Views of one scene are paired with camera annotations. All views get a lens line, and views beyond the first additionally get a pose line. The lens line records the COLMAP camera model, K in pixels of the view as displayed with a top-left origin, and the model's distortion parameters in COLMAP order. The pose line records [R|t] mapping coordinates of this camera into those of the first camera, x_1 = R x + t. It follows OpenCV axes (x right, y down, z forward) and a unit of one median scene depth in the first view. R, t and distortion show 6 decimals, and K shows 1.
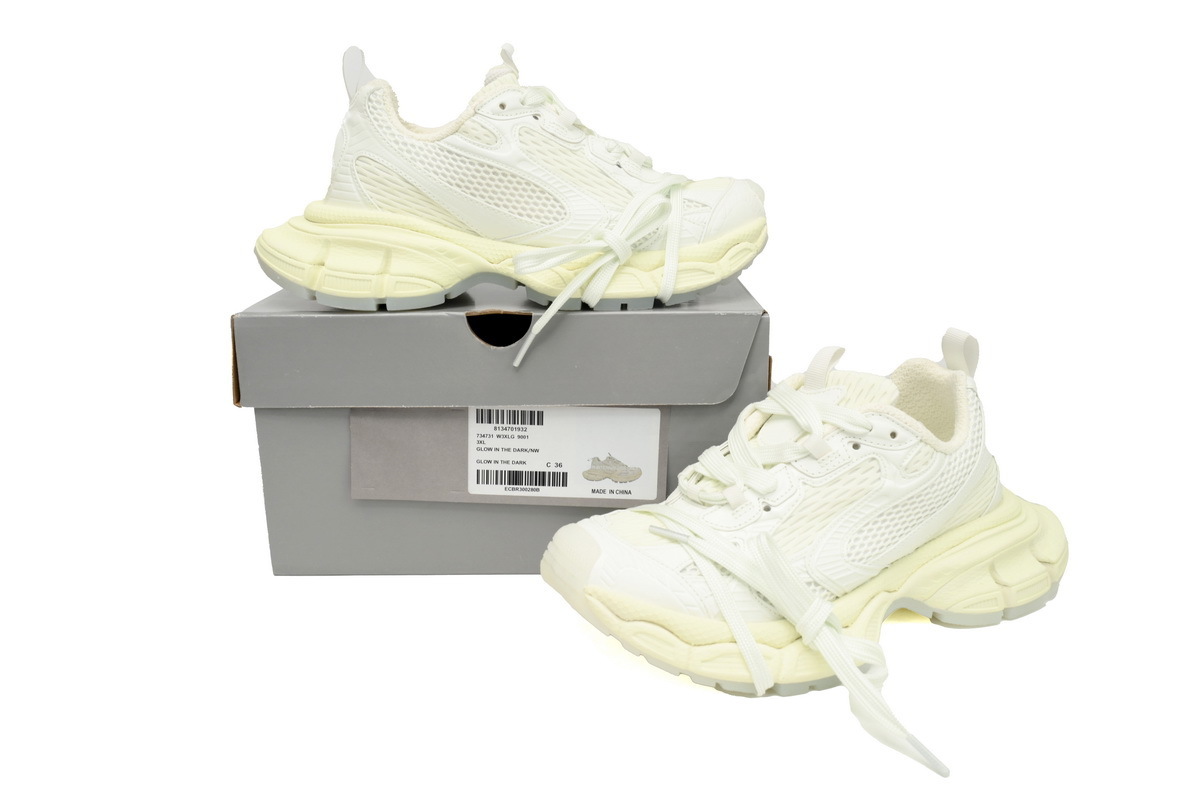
lens RADIAL K [[1035.2, 0, 601.0], [0, 1035.2, 405.5], [0, 0, 1]] dist [-0.013873, -0.004205]
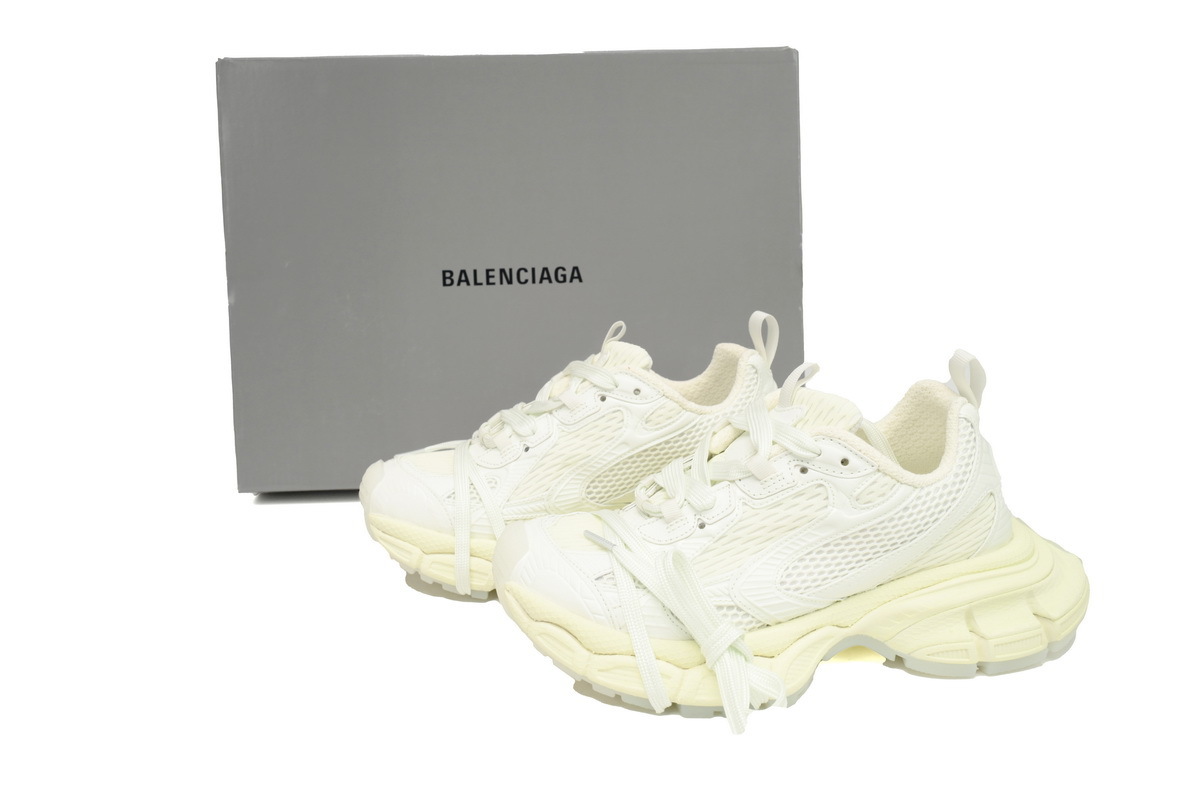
lens RADIAL K [[1035.2, 0, 600.4], [0, 1035.2, 396.8], [0, 0, 1]] dist [-0.013873, -0.004205]
pose [[0.952010, 0.065543, -0.298965, 0.349476], [-0.062617, 0.997850, 0.019366, -0.035173], [0.299592, 0.000284, 0.954067, 0.033822]]
